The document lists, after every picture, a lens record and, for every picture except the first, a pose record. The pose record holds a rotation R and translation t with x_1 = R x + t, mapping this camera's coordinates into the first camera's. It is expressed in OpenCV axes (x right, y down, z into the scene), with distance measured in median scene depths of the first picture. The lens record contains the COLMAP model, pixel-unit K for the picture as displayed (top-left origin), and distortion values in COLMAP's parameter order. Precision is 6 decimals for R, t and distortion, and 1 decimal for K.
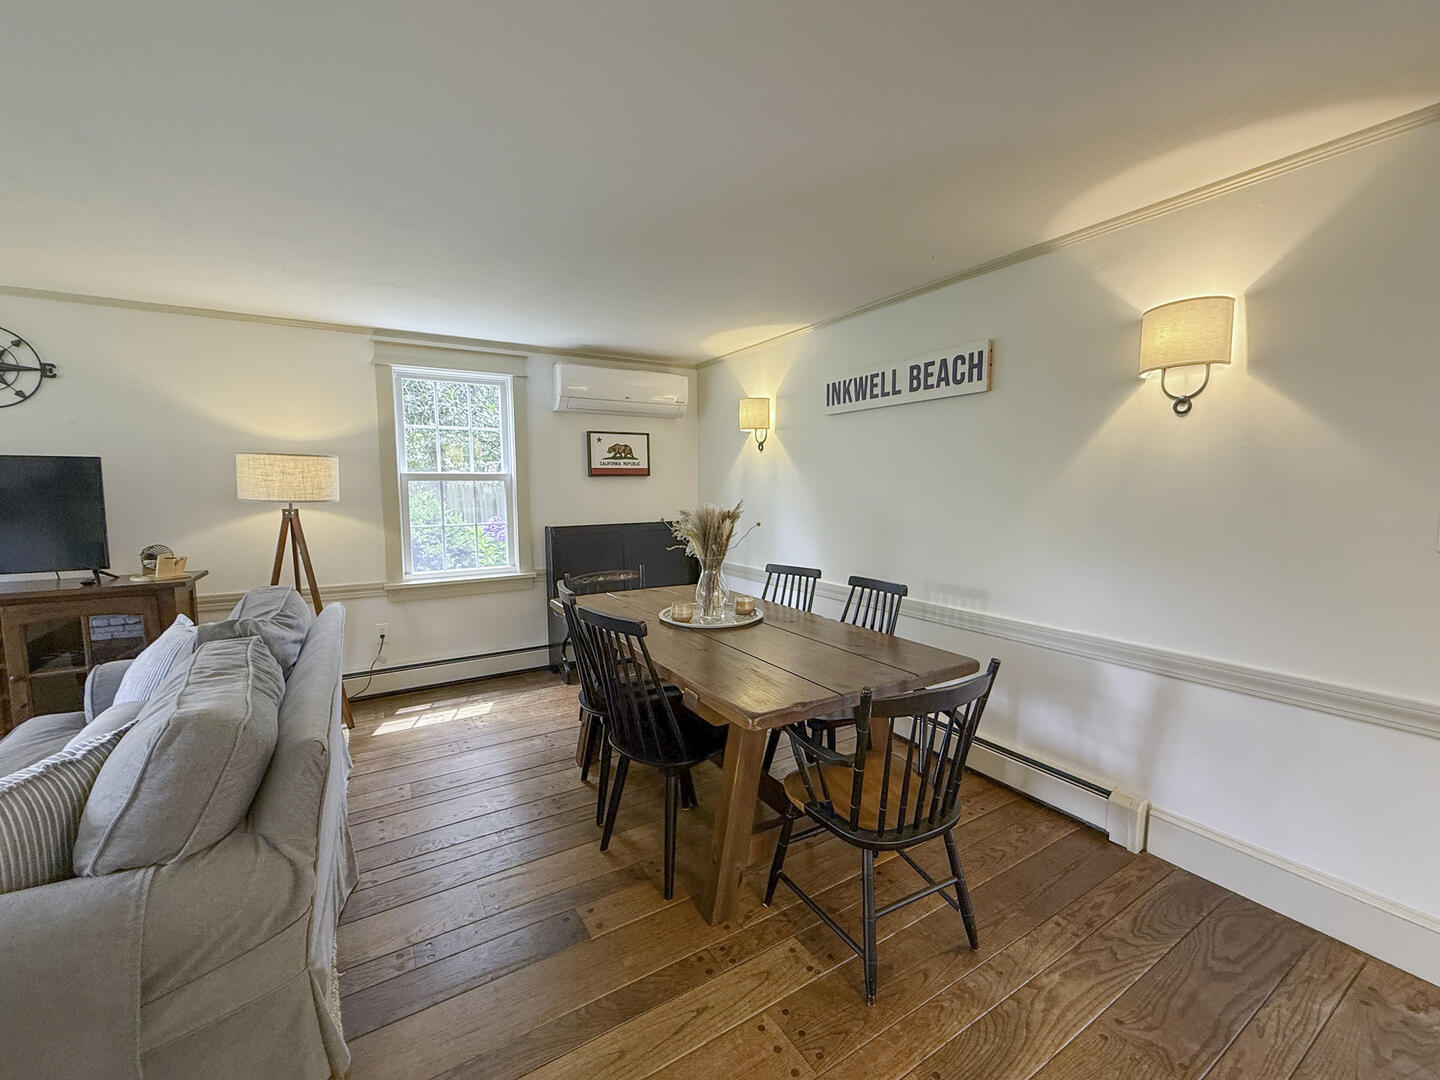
lens RADIAL K [[586.6, 0, 715.3], [0, 586.6, 541.0], [0, 0, 1]] dist [0.000342, 0.000442]
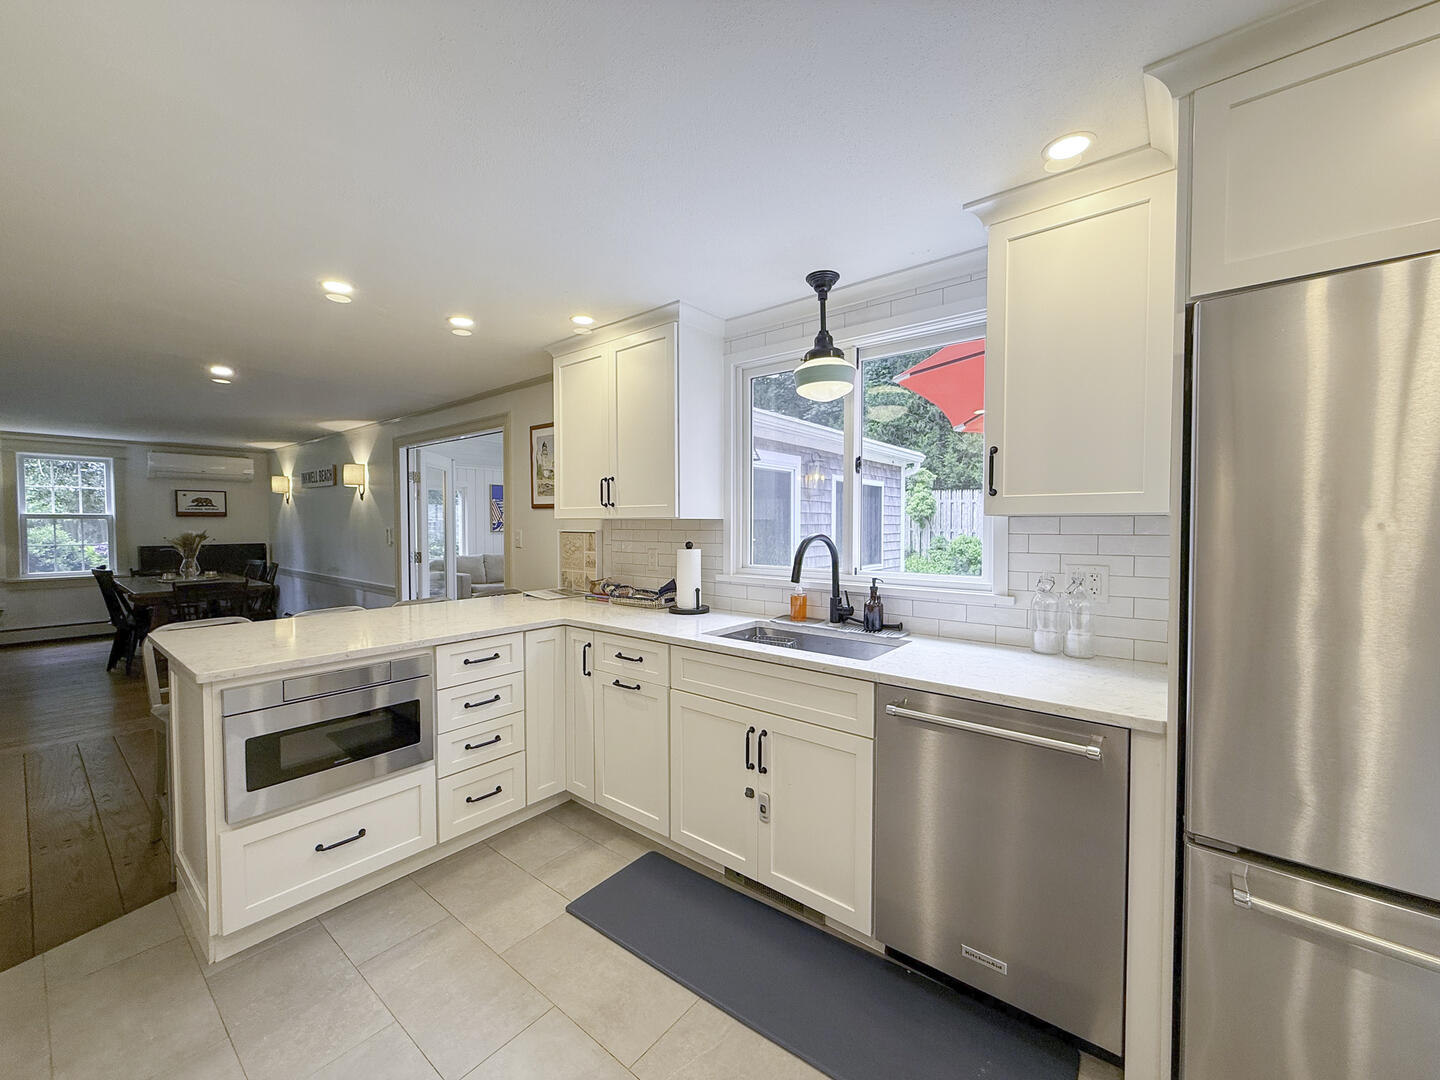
lens RADIAL K [[586.6, 0, 716.4], [0, 586.6, 543.1], [0, 0, 1]] dist [0.000342, 0.000442]
pose [[0.946816, -0.001783, 0.321769, 1.058954], [0.021506, 0.998099, -0.057752, 0.142038], [-0.321055, 0.061601, 0.945055, -1.604596]]
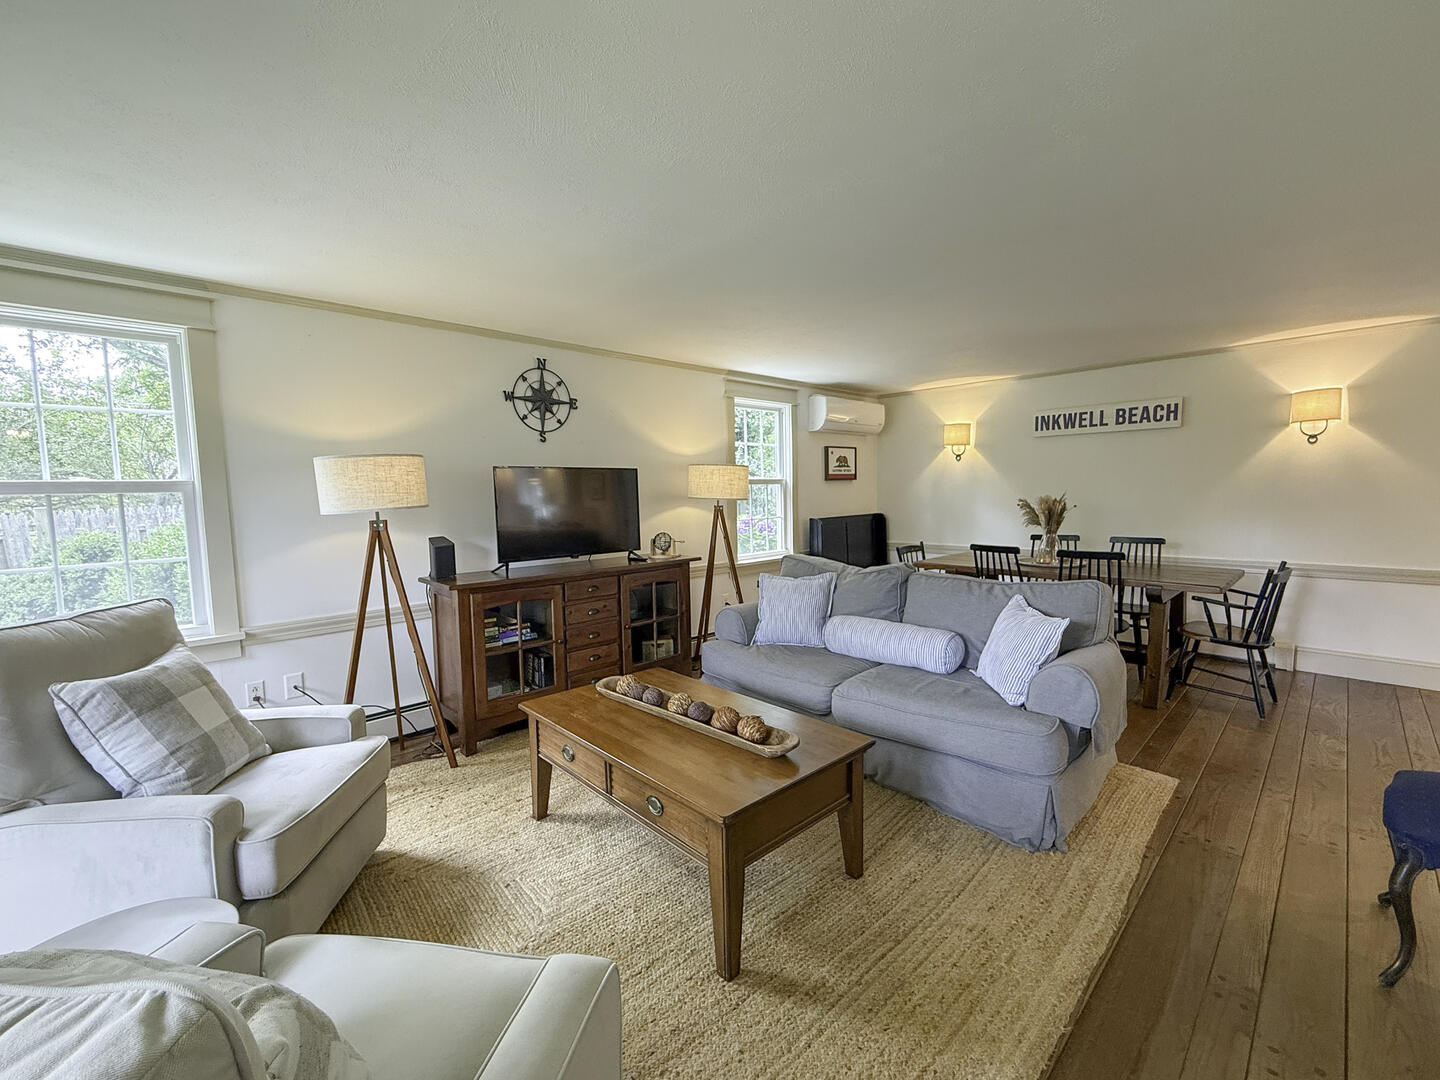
lens RADIAL K [[586.6, 0, 732.4], [0, 586.6, 544.6], [0, 0, 1]] dist [0.000342, 0.000442]
pose [[0.977538, -0.034232, 0.207961, -1.057631], [0.034947, 0.999389, 0.000236, 0.039707], [-0.207842, 0.007037, 0.978137, -0.365123]]
